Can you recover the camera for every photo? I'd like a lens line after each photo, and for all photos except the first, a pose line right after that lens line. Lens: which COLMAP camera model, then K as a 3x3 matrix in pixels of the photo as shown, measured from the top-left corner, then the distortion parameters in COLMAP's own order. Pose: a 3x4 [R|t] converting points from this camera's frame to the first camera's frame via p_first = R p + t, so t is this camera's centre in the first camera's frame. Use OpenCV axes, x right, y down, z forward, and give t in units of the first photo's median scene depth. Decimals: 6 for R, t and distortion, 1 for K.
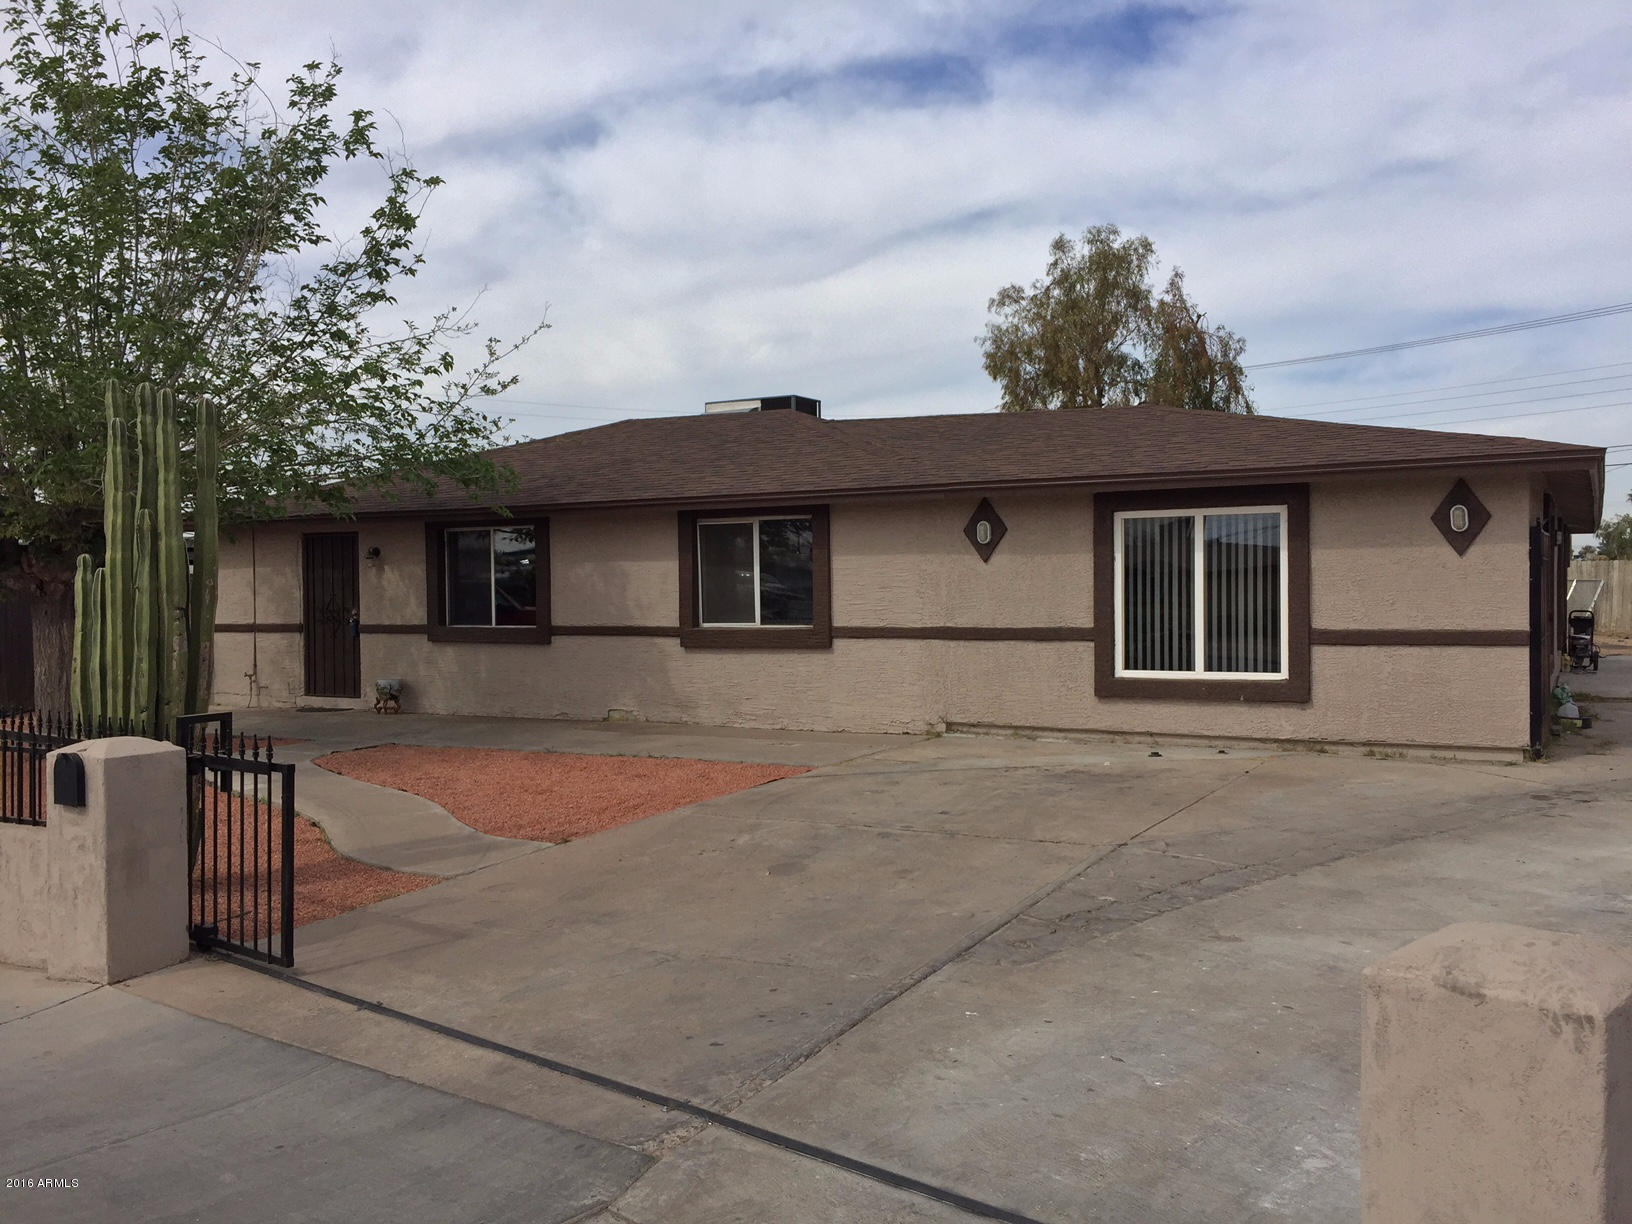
lens RADIAL K [[1405.8, 0, 821.3], [0, 1405.8, 618.9], [0, 0, 1]] dist [0.094137, -0.148846]
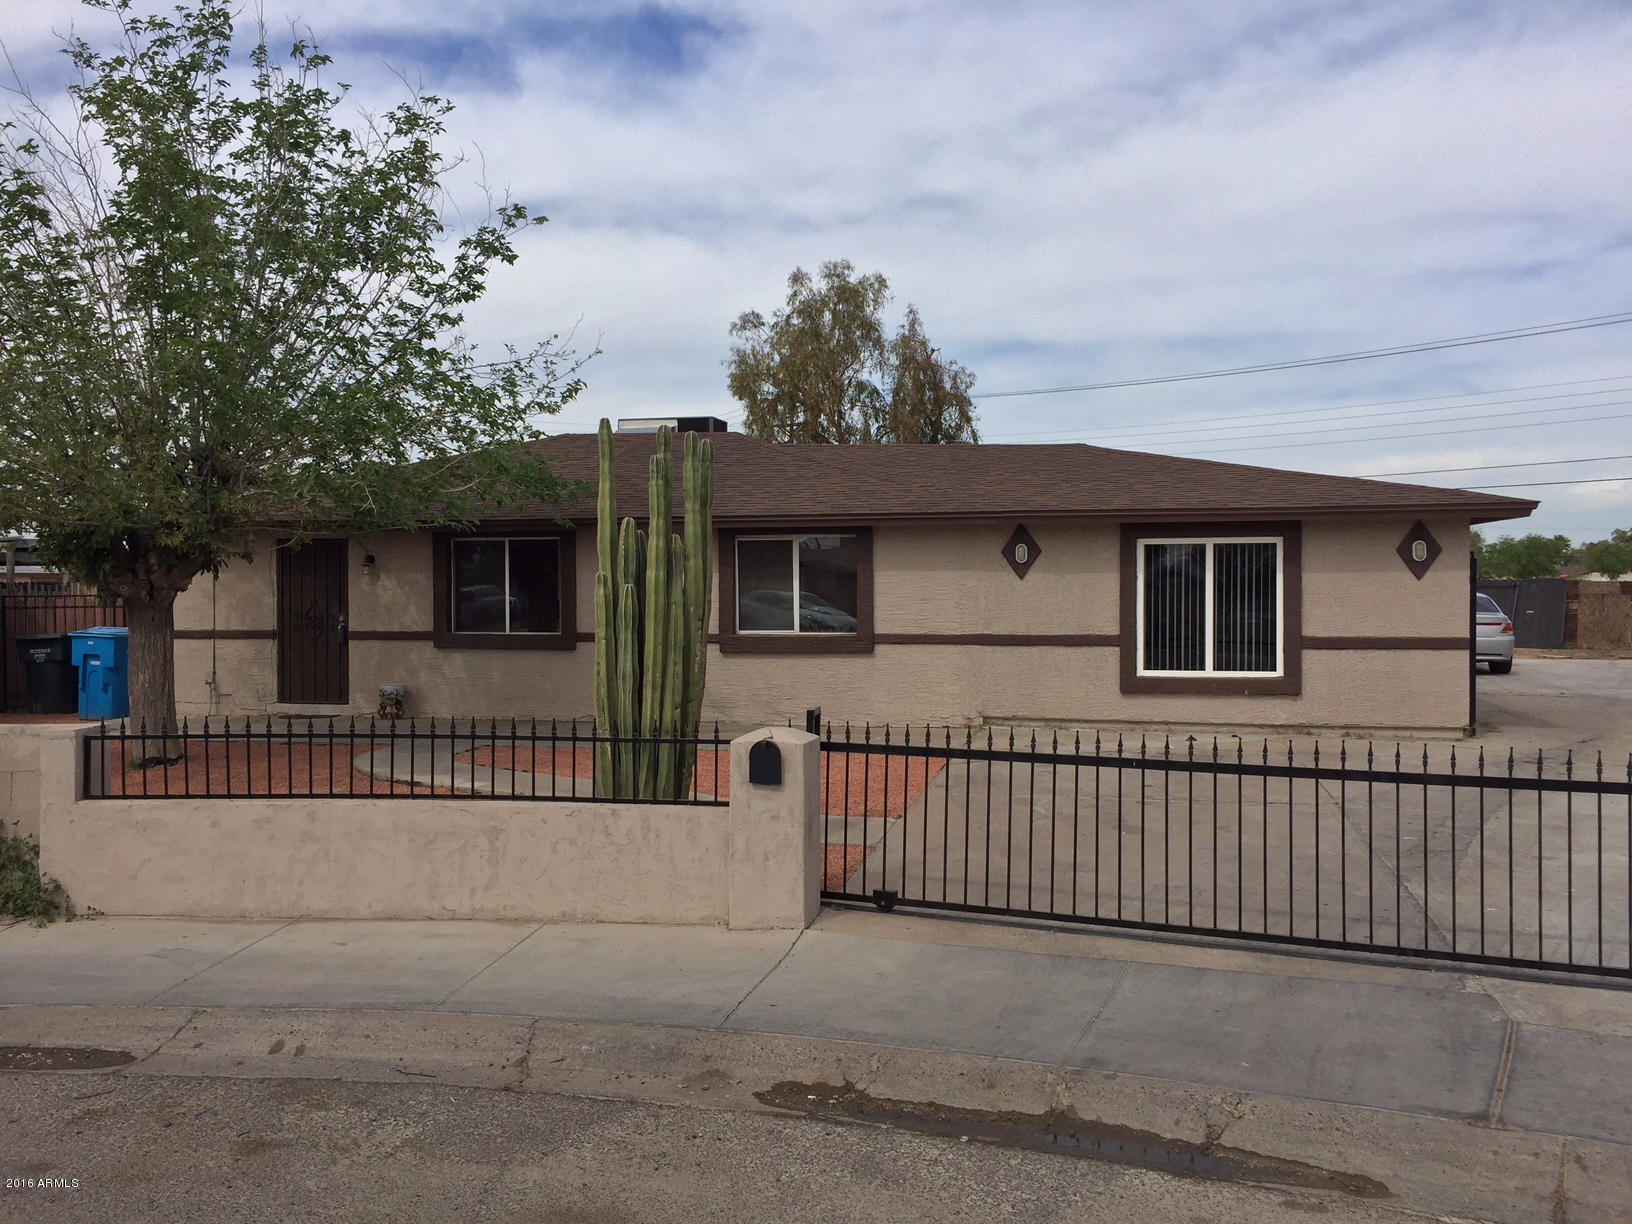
lens RADIAL K [[1399.9, 0, 819.9], [0, 1399.9, 607.2], [0, 0, 1]] dist [0.087481, -0.119277]
pose [[0.961120, 0.005259, 0.276082, -0.355895], [-0.002029, 0.999926, -0.011984, -0.002374], [-0.276124, 0.010958, 0.961059, -0.071433]]
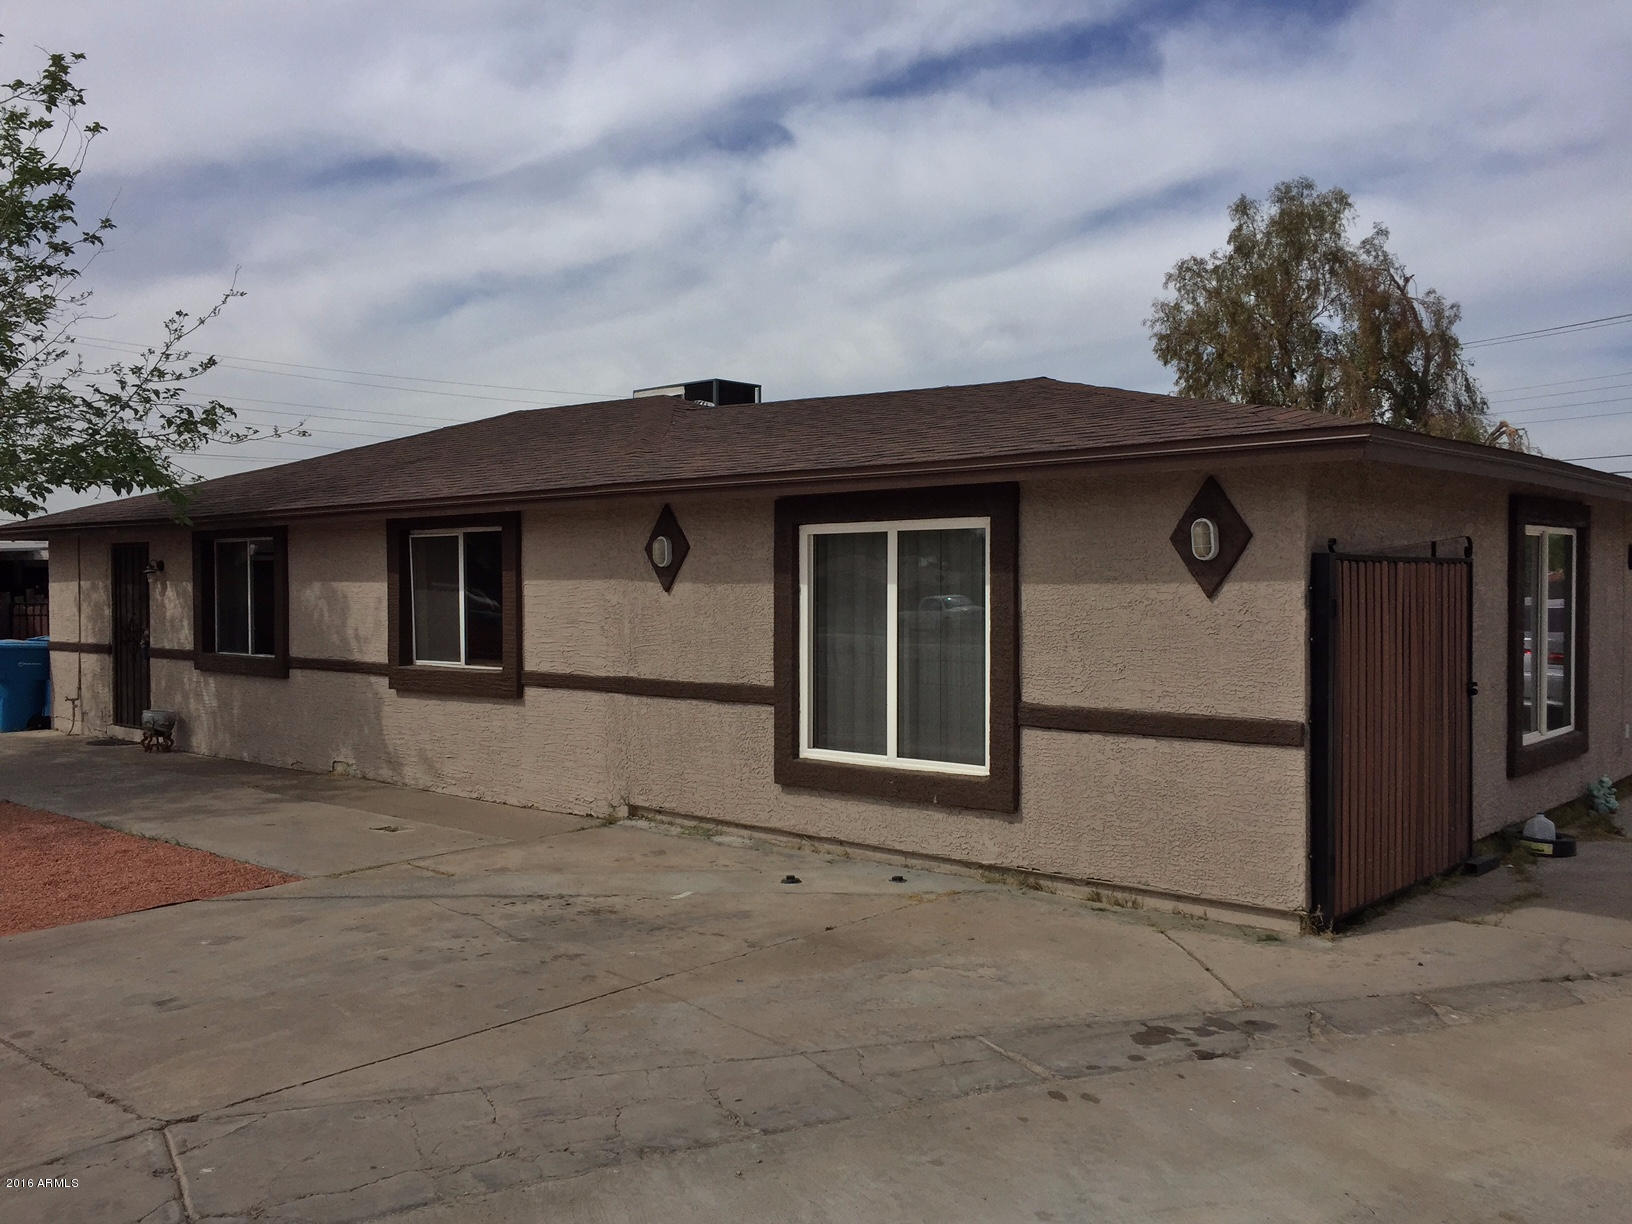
lens RADIAL K [[1405.8, 0, 821.3], [0, 1405.8, 618.9], [0, 0, 1]] dist [0.094137, -0.148846]
pose [[0.975443, 0.015440, -0.219710, 0.347688], [-0.015166, 0.999881, 0.002933, -0.028671], [0.219729, 0.000471, 0.975561, 0.290756]]
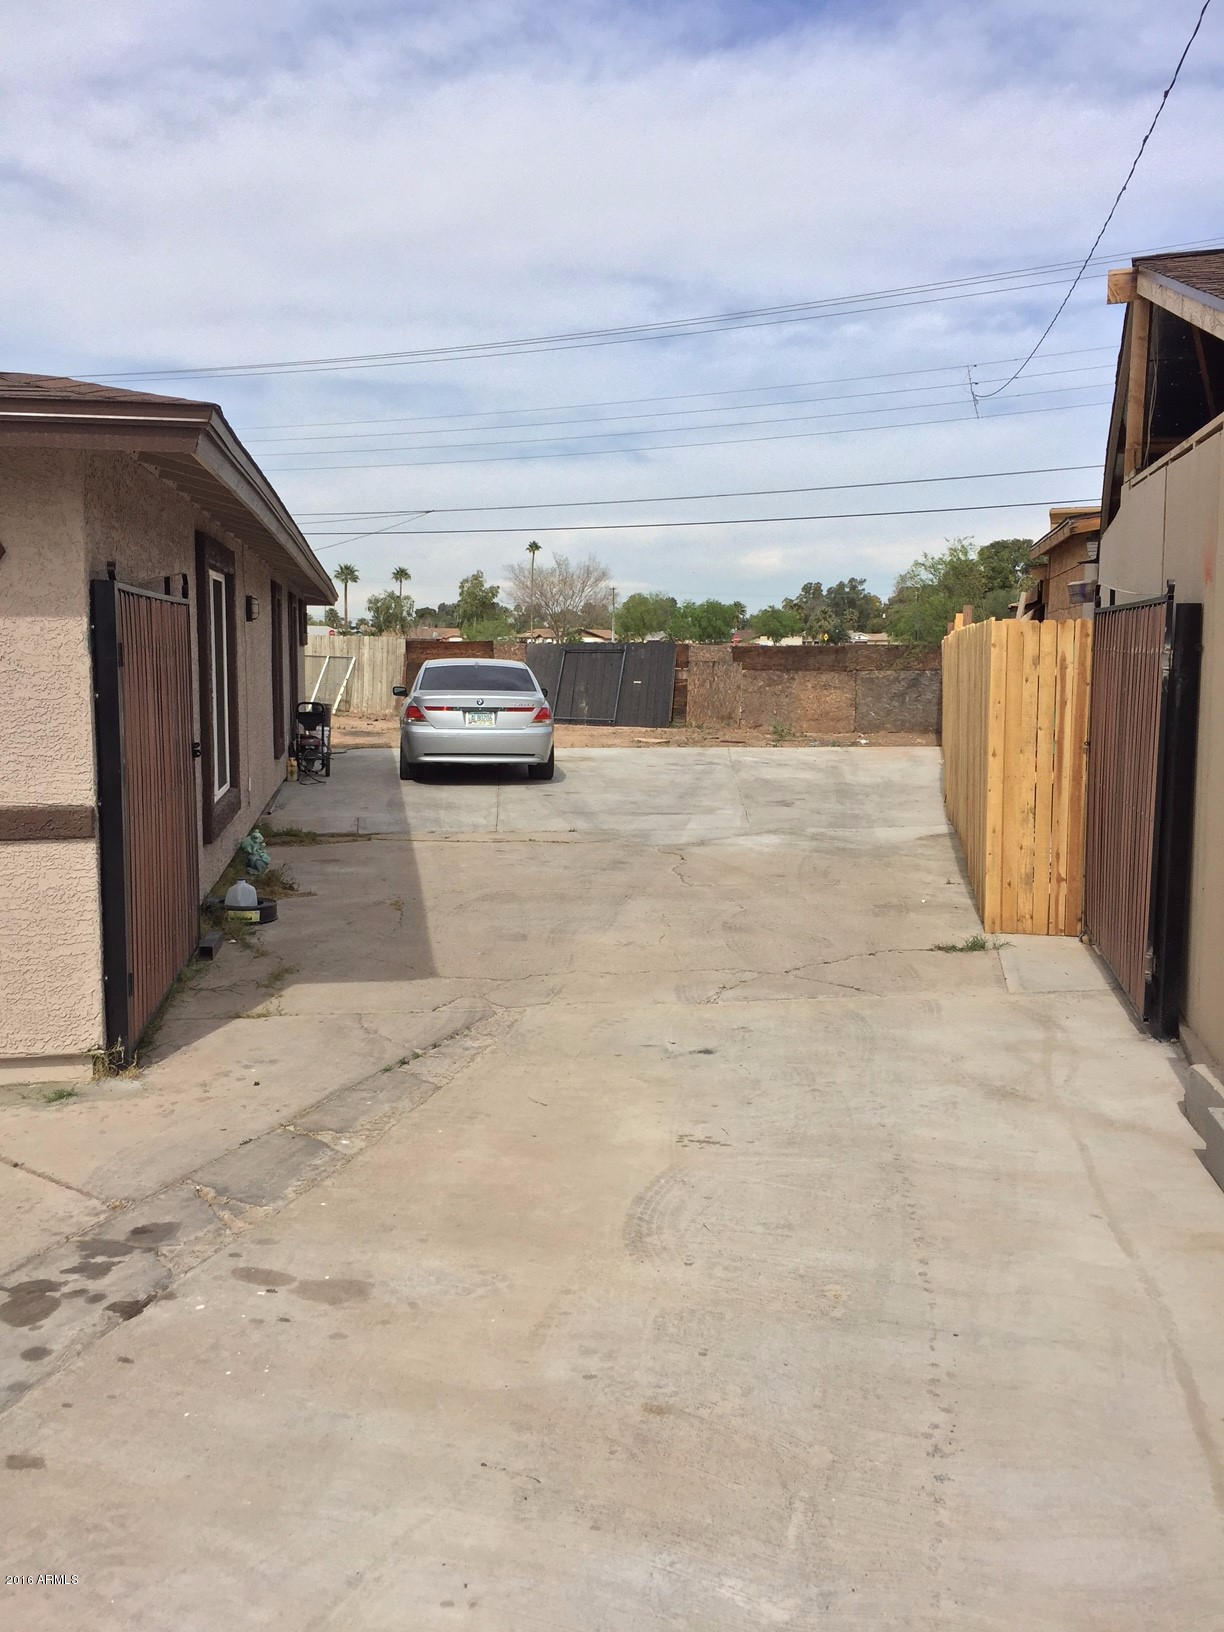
lens RADIAL K [[1399.9, 0, 615.7], [0, 1399.9, 811.5], [0, 0, 1]] dist [0.087481, -0.119277]
pose [[0.784042, -0.056711, 0.618111, 0.280907], [0.000611, 0.995888, 0.090596, -0.025880], [-0.620707, -0.070653, 0.780853, 0.434570]]
